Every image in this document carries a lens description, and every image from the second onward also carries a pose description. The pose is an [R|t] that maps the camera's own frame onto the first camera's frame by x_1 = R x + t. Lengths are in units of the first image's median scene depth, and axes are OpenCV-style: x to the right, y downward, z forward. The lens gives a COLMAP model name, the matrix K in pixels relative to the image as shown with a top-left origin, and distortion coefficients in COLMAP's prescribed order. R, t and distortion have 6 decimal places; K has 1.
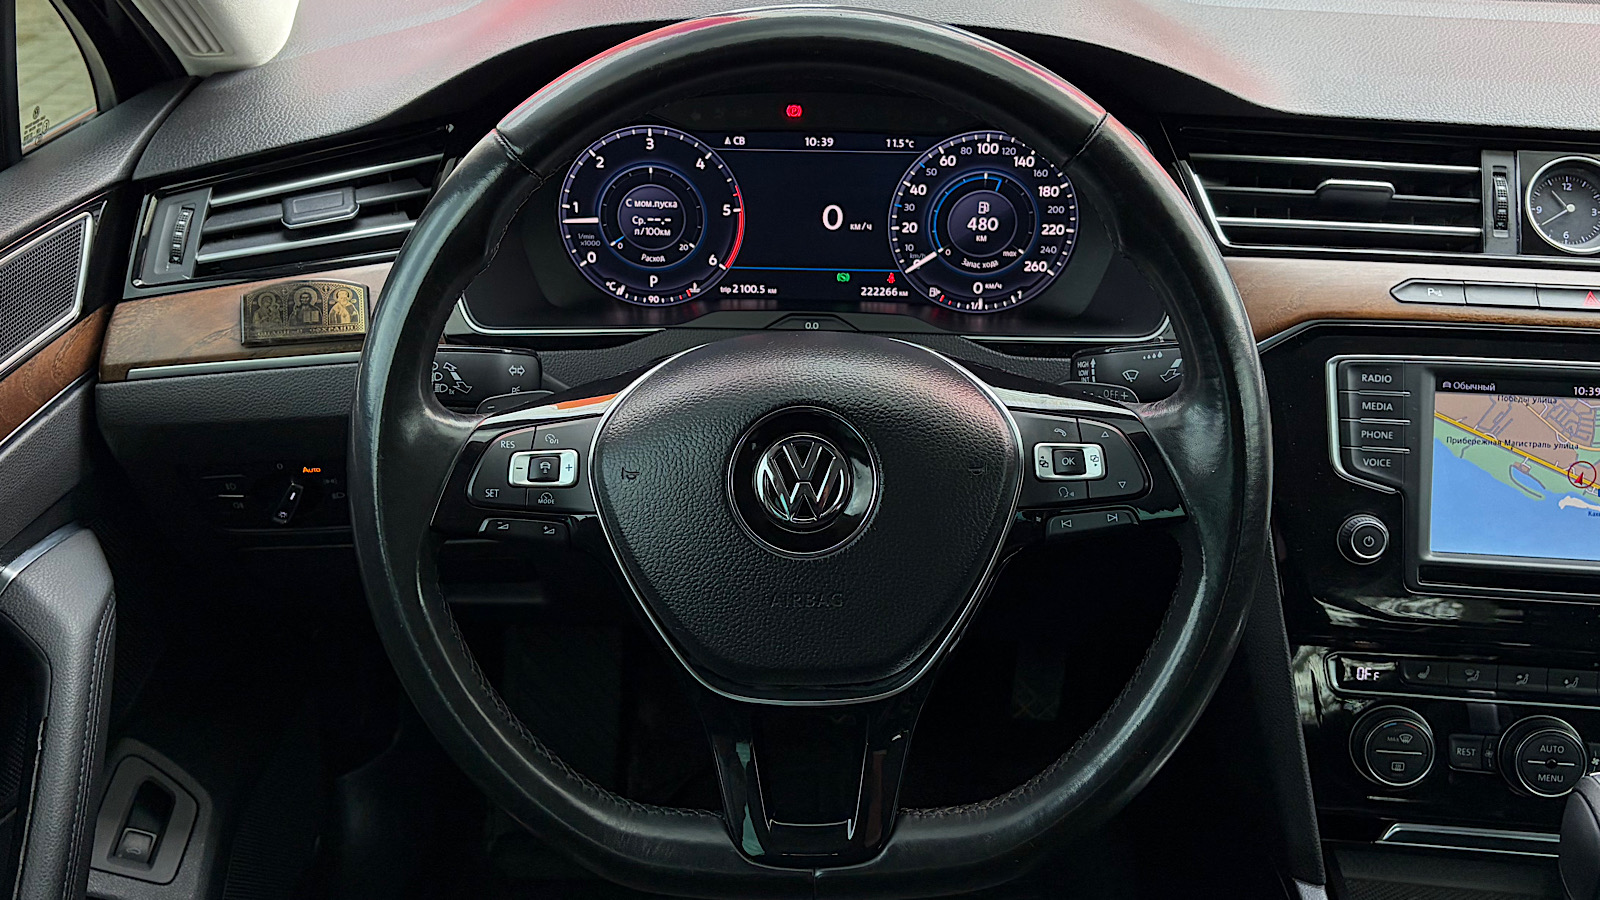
lens RADIAL K [[1533.5, 0, 759.1], [0, 1533.5, 390.2], [0, 0, 1]] dist [0.149195, -0.284753]
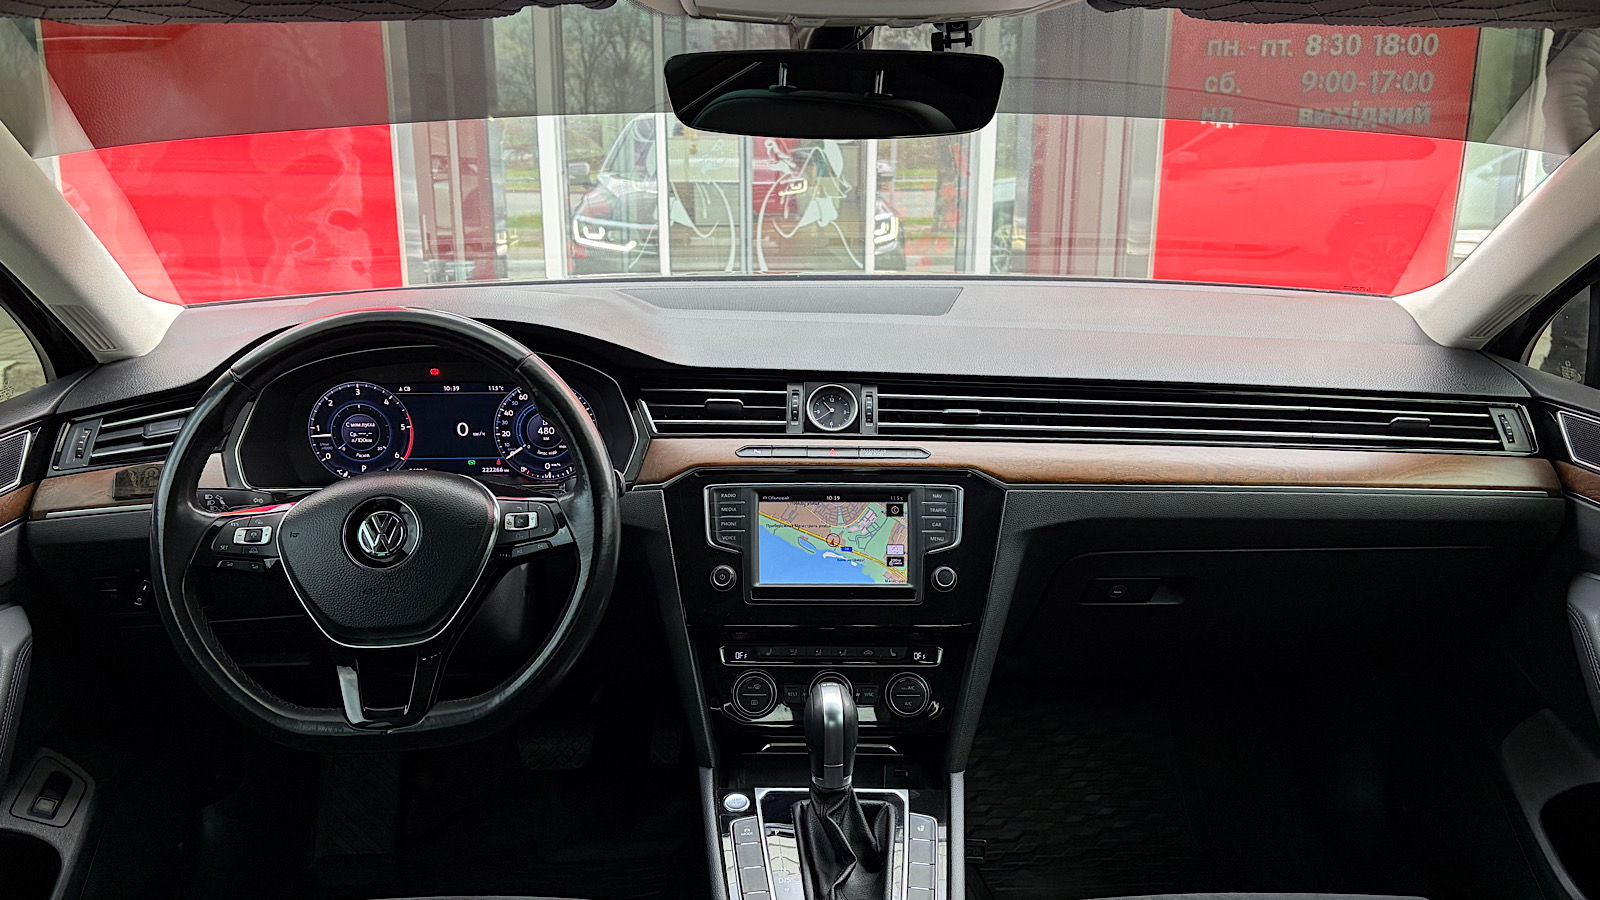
lens RADIAL K [[1229.5, 0, 800.0], [0, 1229.5, 450.0], [0, 0, 1]] dist [0.020913, -0.004152]
pose [[0.995110, -0.031776, 0.093522, 0.332518], [0.048189, 0.982694, -0.178860, 0.208068], [-0.086220, 0.182492, 0.979420, -0.503264]]
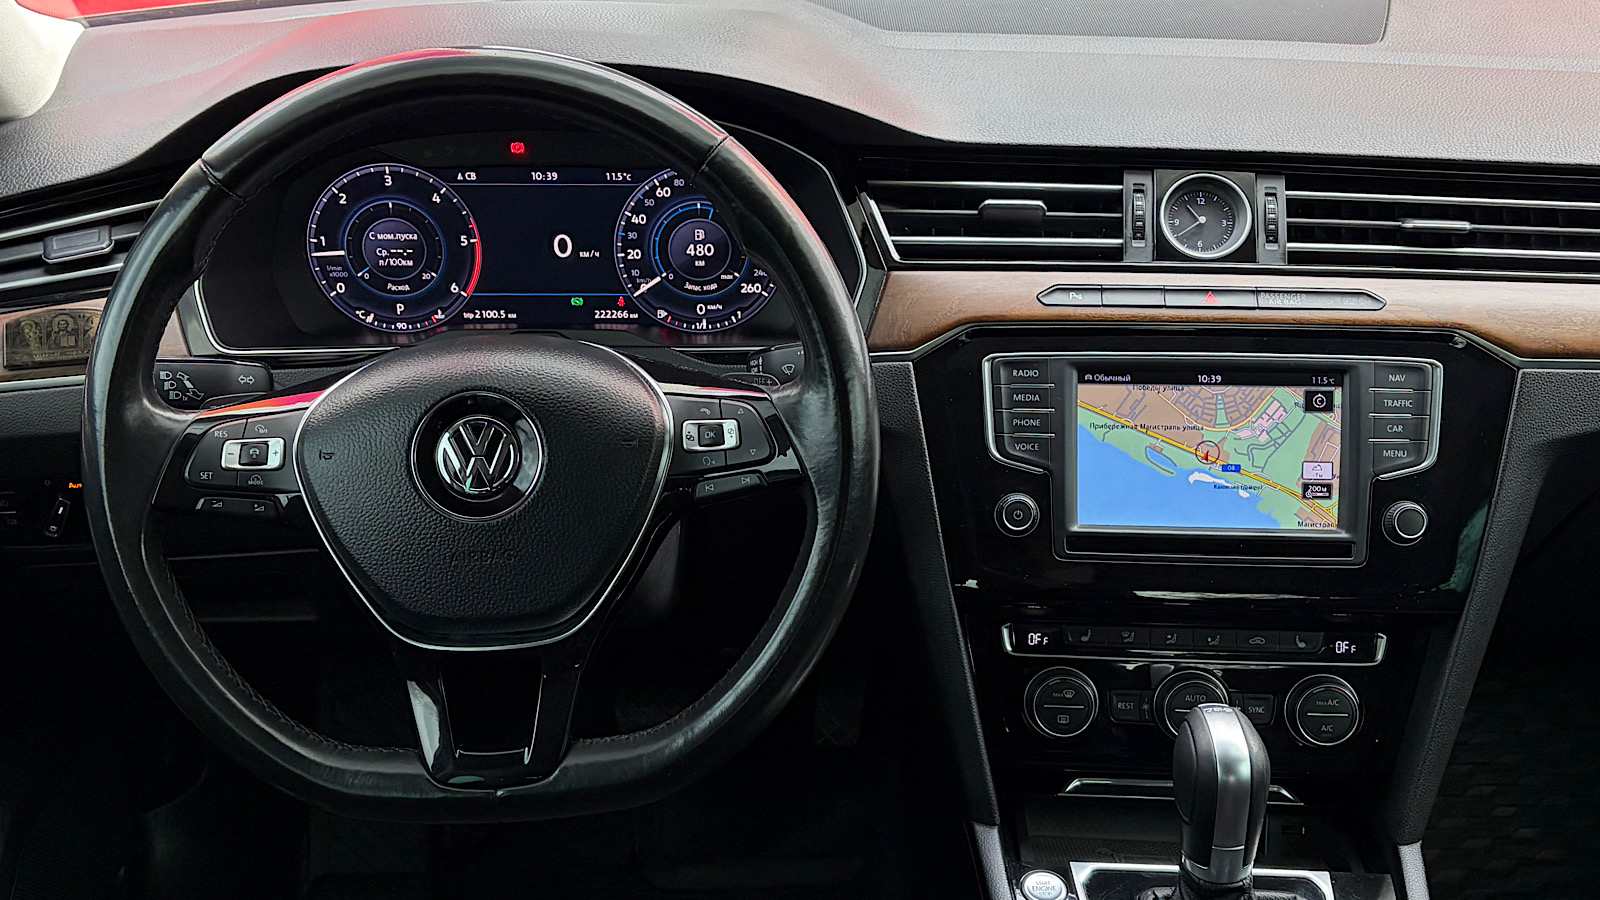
lens RADIAL K [[1699.0, 0, 757.1], [0, 1699.0, 476.0], [0, 0, 1]] dist [0.234231, -0.774094]
pose [[0.999287, -0.027257, 0.026131, 0.160607], [0.027626, 0.999522, -0.013870, 0.076665], [-0.025740, 0.014582, 0.999562, -0.230844]]
